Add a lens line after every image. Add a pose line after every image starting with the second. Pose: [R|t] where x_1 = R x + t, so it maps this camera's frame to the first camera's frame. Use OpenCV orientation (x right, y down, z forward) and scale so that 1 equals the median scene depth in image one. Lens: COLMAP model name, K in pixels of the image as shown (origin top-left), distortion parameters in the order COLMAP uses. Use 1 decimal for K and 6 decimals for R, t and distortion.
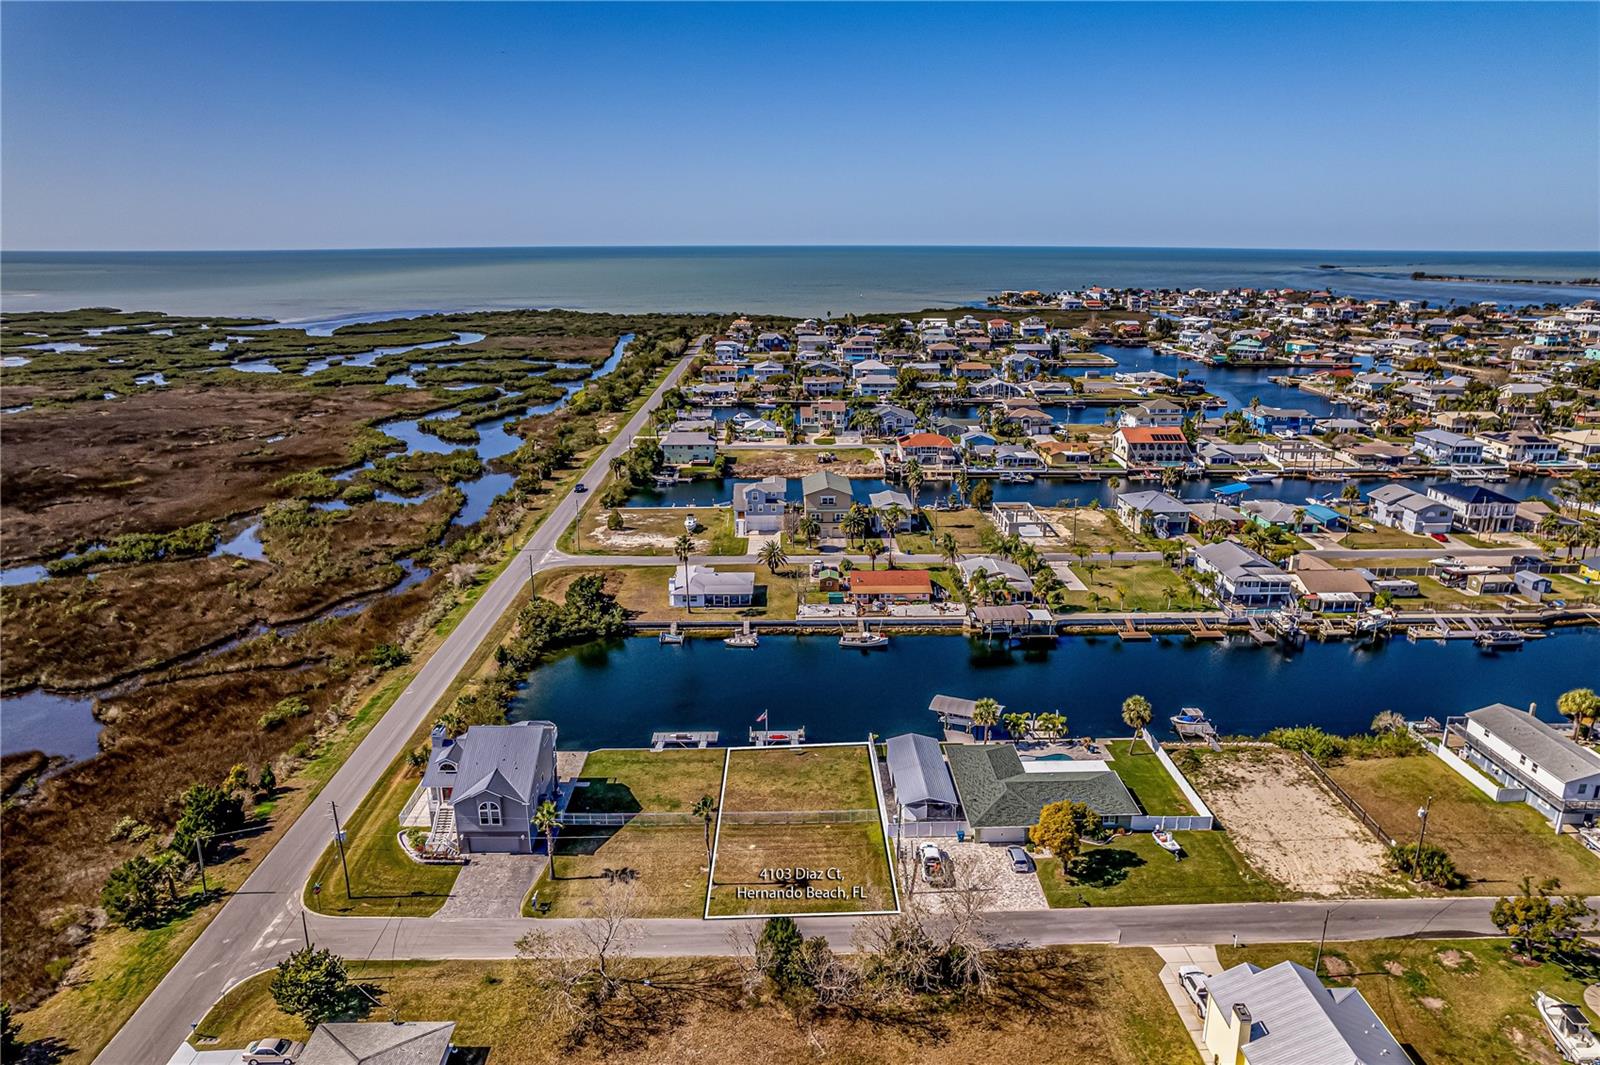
lens RADIAL K [[1028.8, 0, 807.1], [0, 1028.8, 545.1], [0, 0, 1]] dist [-0.049803, 0.025105]
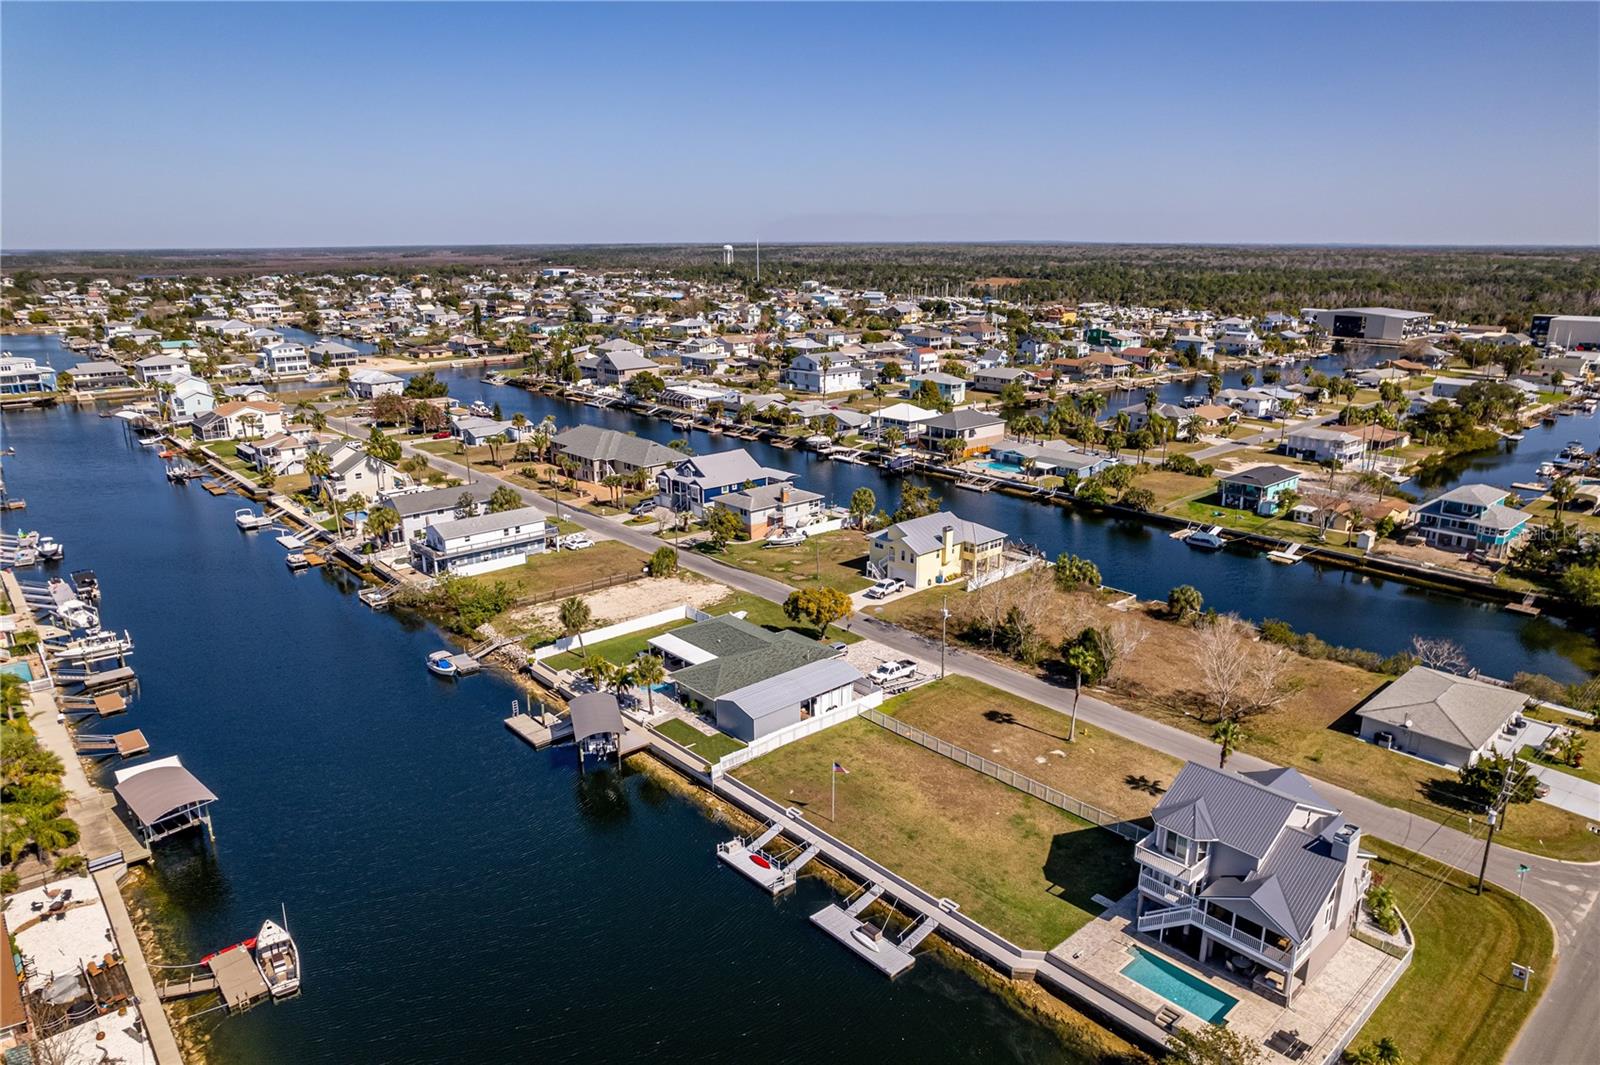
lens RADIAL K [[1028.8, 0, 802.9], [0, 1028.8, 537.3], [0, 0, 1]] dist [-0.049803, 0.025105]
pose [[-0.653034, -0.211183, 0.727288, -0.354180], [0.215093, 0.869068, 0.445484, -0.199596], [-0.726142, 0.447351, -0.522107, 0.943386]]
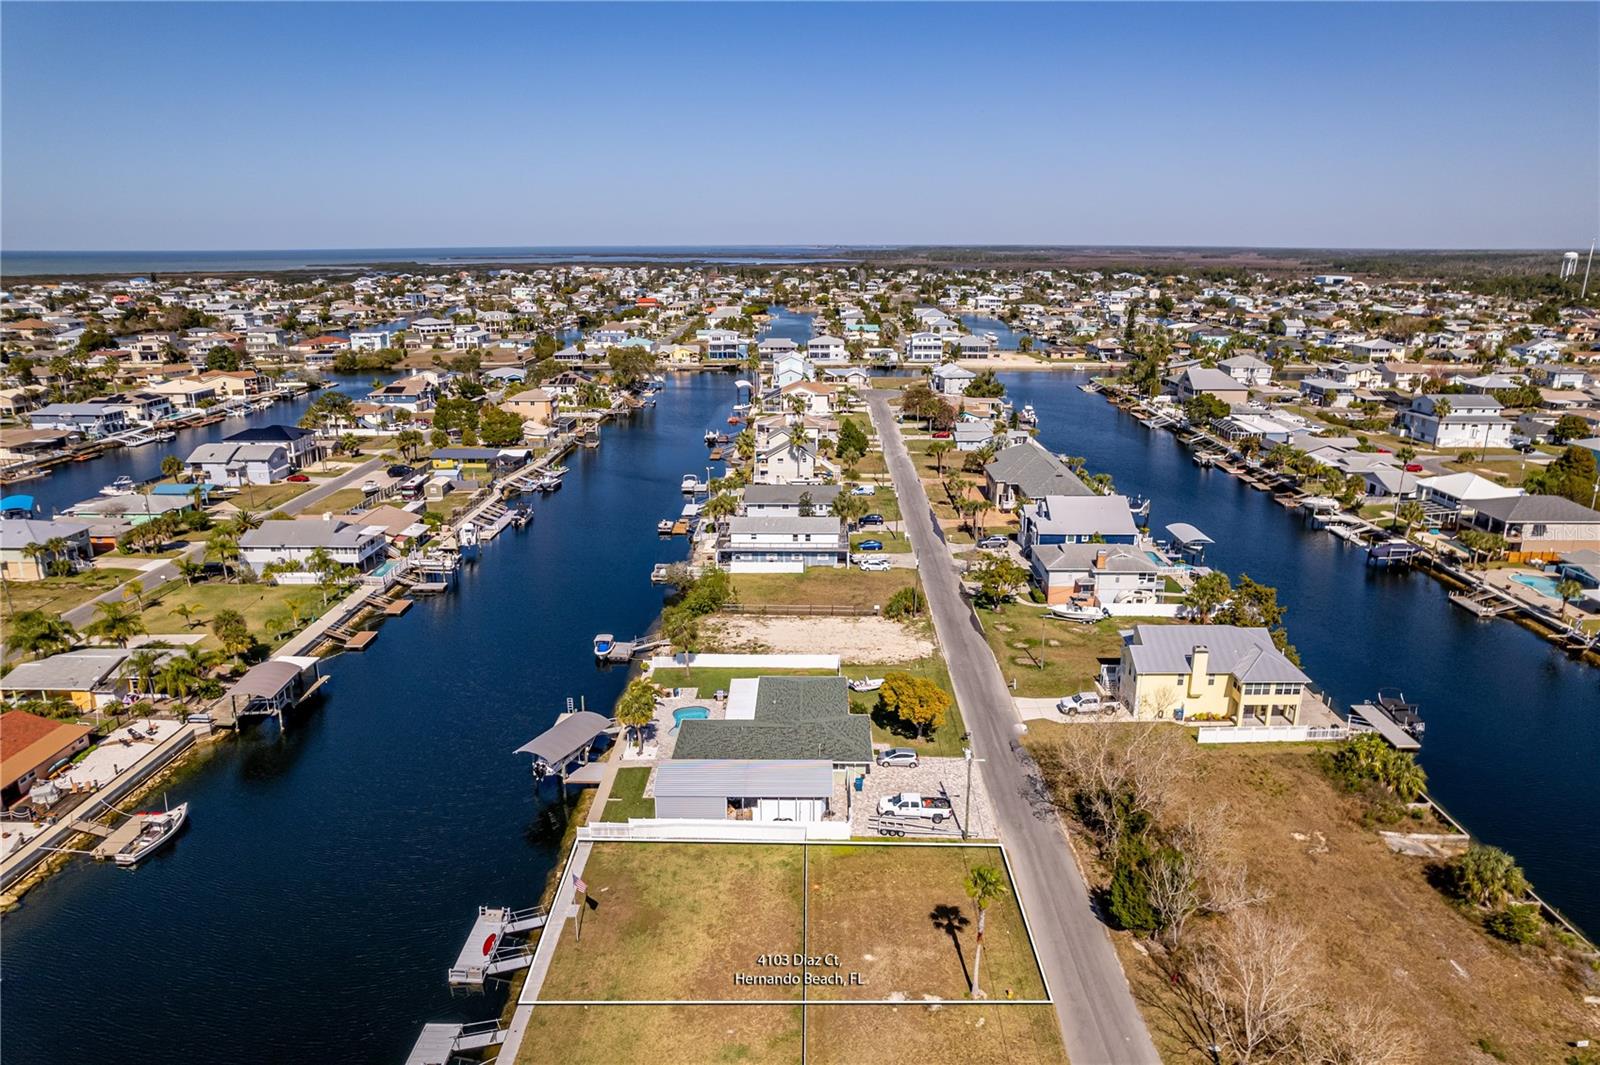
lens RADIAL K [[1028.8, 0, 810.3], [0, 1028.8, 526.9], [0, 0, 1]] dist [-0.049803, 0.025105]
pose [[0.034117, -0.269468, 0.962405, -0.381425], [0.283665, 0.925974, 0.249212, -0.085360], [-0.958316, 0.264498, 0.108030, 0.550524]]
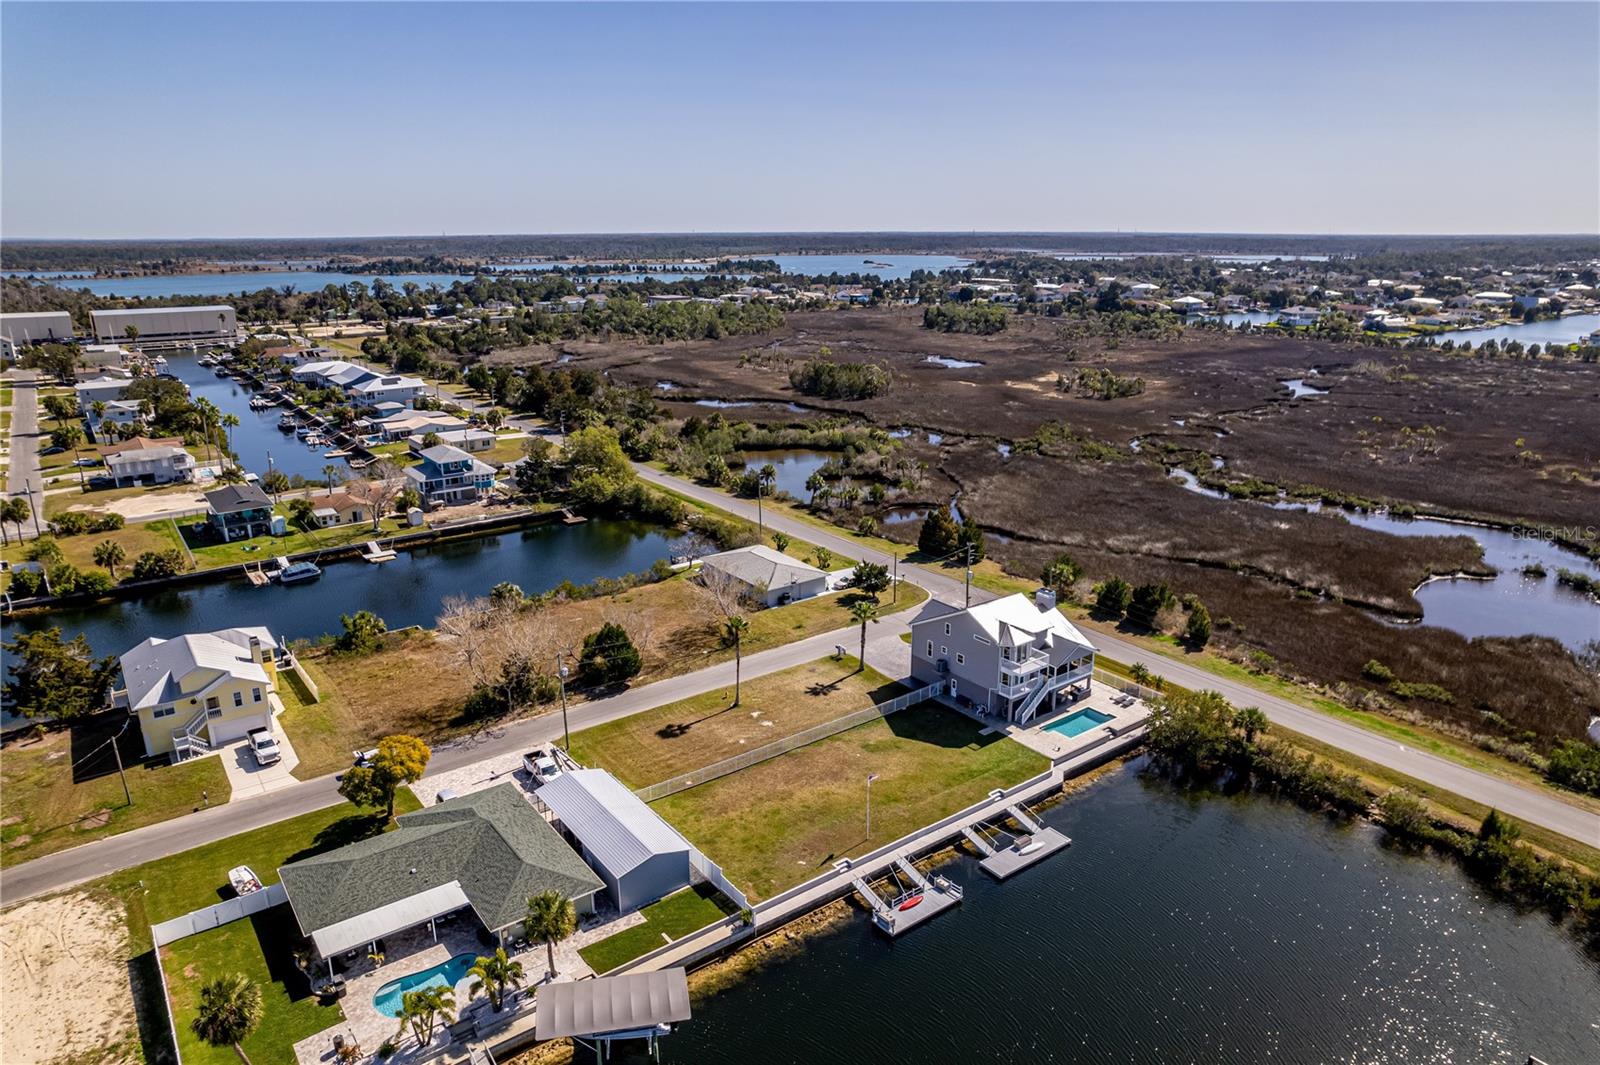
lens RADIAL K [[1028.8, 0, 815.4], [0, 1028.8, 541.8], [0, 0, 1]] dist [-0.049803, 0.025105]
pose [[-0.815424, 0.176176, -0.551404, 0.231259], [-0.155724, 0.850683, 0.502084, -0.208184], [0.557525, 0.495277, -0.666233, 0.970561]]
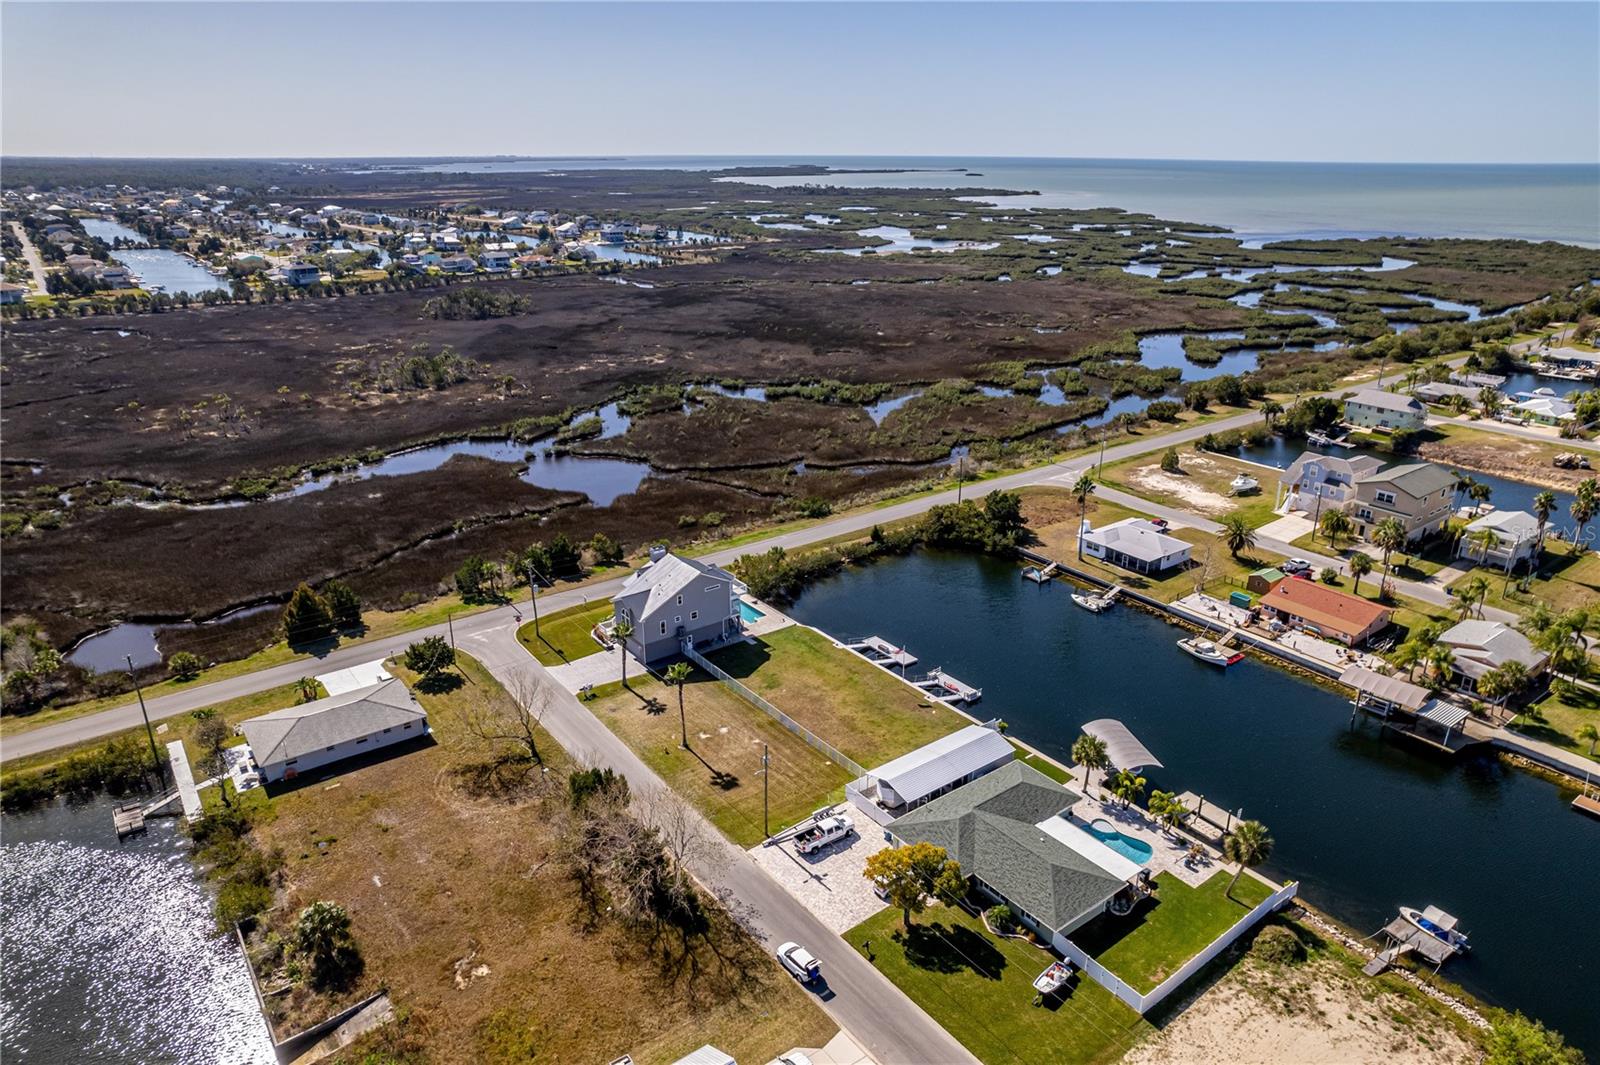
lens RADIAL K [[1028.8, 0, 805.3], [0, 1028.8, 525.1], [0, 0, 1]] dist [-0.049803, 0.025105]
pose [[0.586748, 0.280603, -0.759597, 0.436715], [-0.233739, 0.956803, 0.172902, -0.066307], [0.775301, 0.076098, 0.626990, 0.230042]]
